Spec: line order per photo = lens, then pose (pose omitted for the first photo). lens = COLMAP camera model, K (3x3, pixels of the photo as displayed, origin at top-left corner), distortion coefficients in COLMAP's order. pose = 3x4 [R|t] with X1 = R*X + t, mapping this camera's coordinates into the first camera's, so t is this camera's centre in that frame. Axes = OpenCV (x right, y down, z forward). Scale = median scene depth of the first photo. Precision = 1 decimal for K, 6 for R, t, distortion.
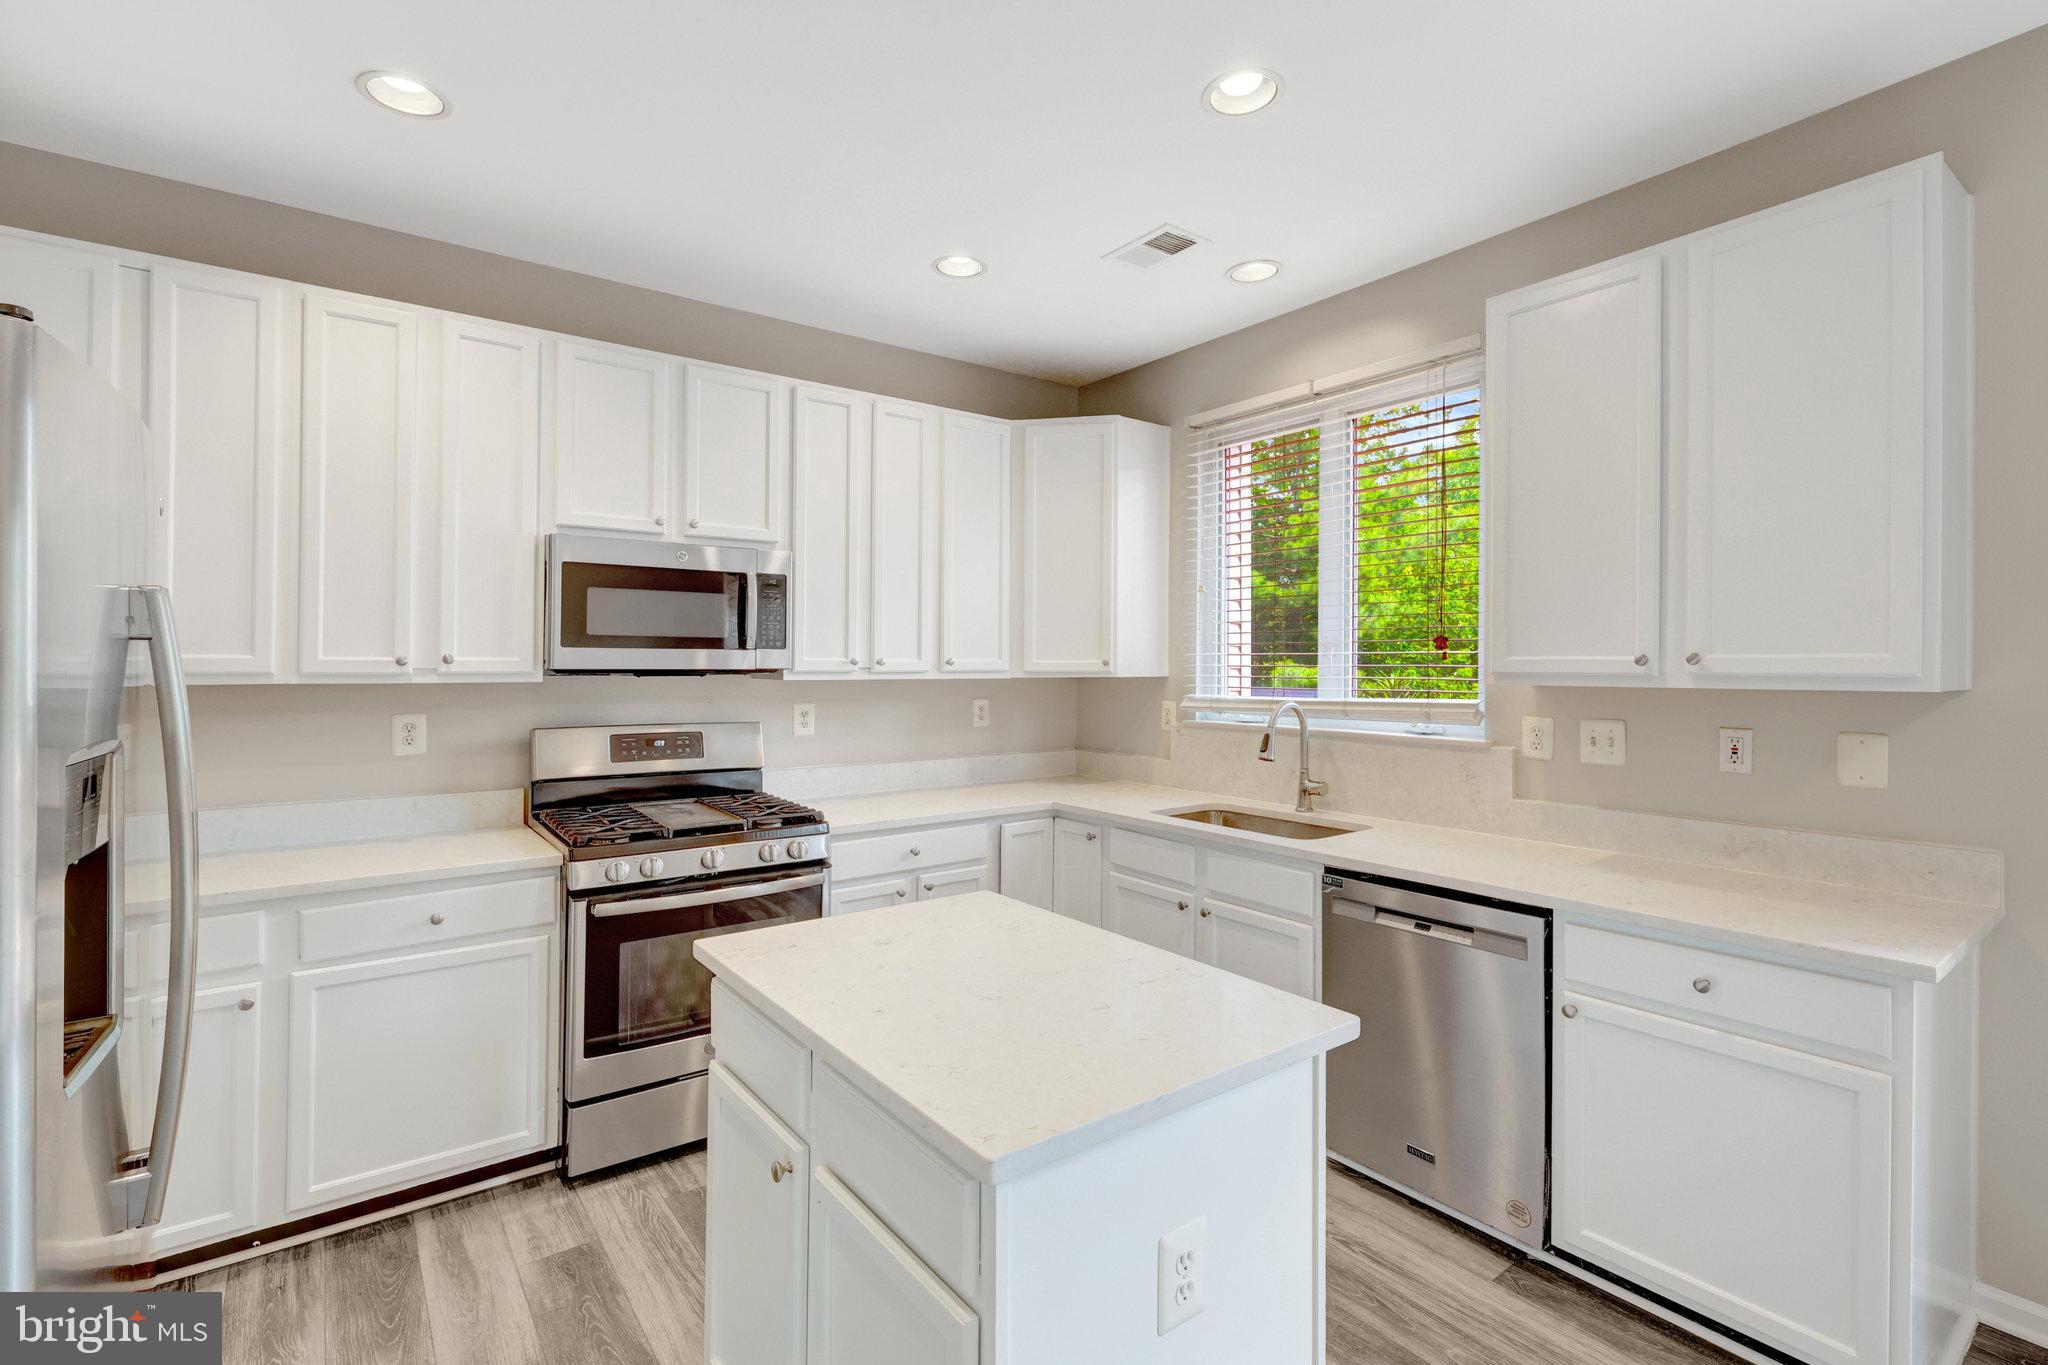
lens RADIAL K [[915.9, 0, 1017.6], [0, 915.9, 668.0], [0, 0, 1]] dist [0.002436, -0.000803]
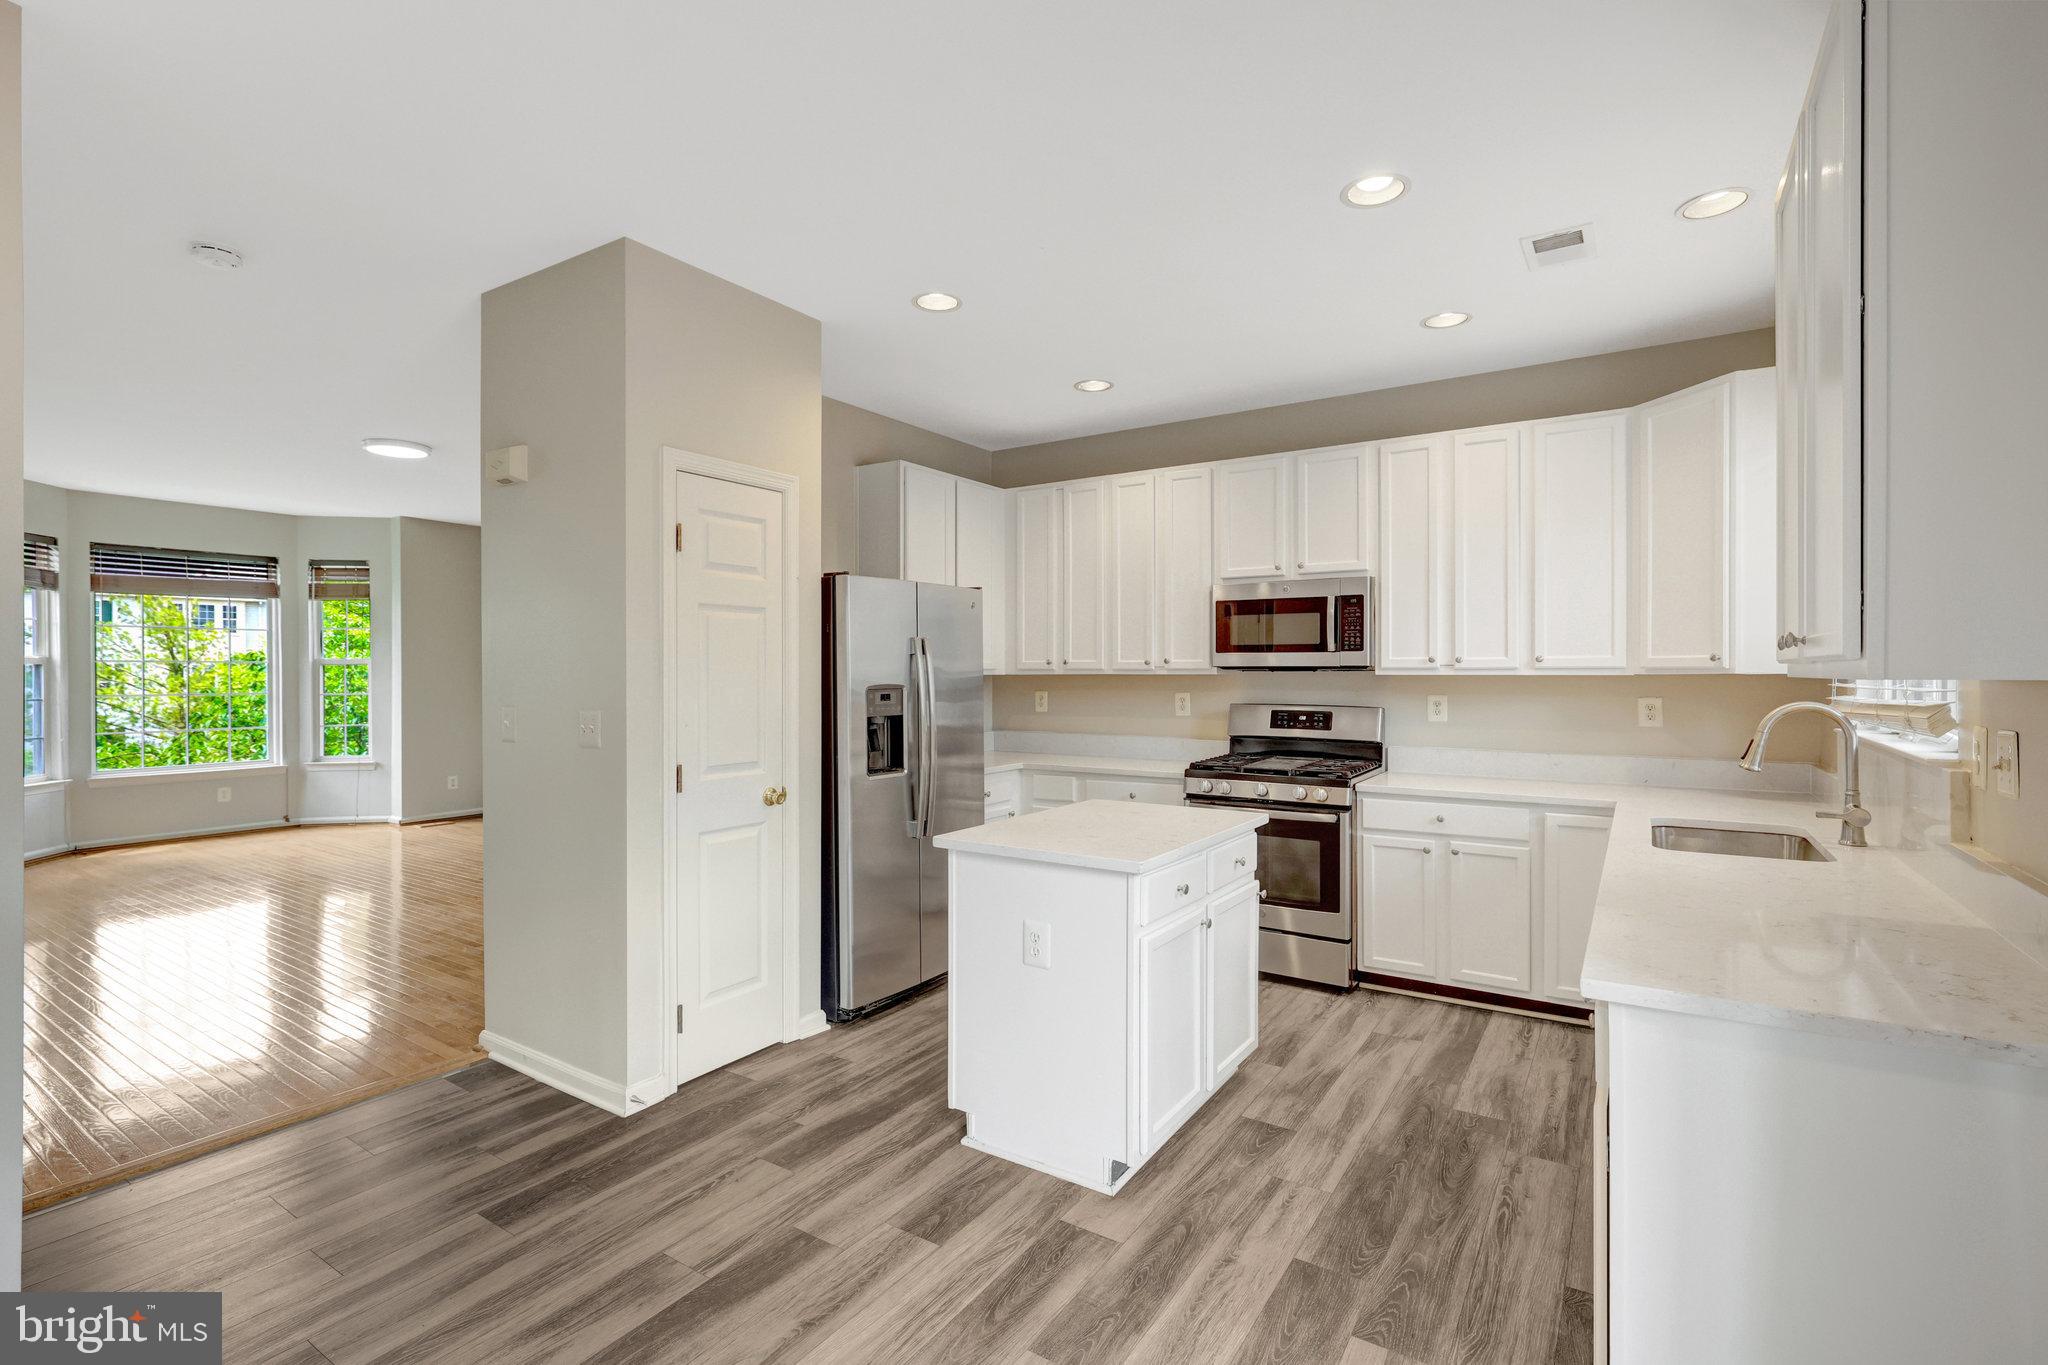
lens RADIAL K [[940.1, 0, 1029.8], [0, 940.1, 678.7], [0, 0, 1]] dist [-0.001779, -0.004220]
pose [[0.345007, 0.004213, -0.938591, 0.915125], [-0.002356, 0.999991, 0.003622, 0.017079], [0.938597, 0.000962, 0.345014, 0.090361]]
